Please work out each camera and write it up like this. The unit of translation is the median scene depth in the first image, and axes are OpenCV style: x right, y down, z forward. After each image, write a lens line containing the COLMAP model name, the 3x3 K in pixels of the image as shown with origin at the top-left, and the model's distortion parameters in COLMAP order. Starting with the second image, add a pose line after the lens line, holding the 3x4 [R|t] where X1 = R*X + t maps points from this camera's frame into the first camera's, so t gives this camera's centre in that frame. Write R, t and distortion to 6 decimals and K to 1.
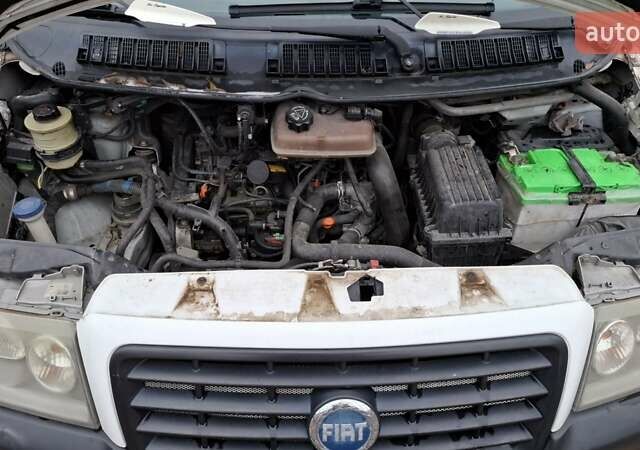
lens RADIAL K [[553.4, 0, 322.3], [0, 553.4, 224.3], [0, 0, 1]] dist [0.109879, -0.133644]
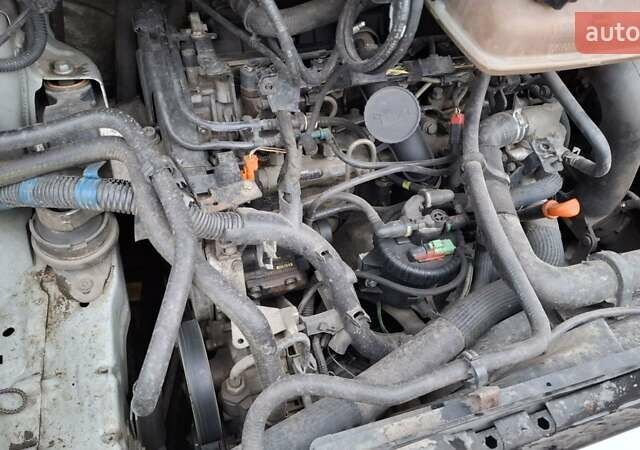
lens RADIAL K [[553.4, 0, 318.4], [0, 553.4, 227.1], [0, 0, 1]] dist [0.109879, -0.133644]
pose [[0.956192, -0.171444, 0.237286, -0.284198], [0.117059, 0.966865, 0.226867, -0.112825], [-0.268318, -0.189152, 0.944578, 0.570635]]
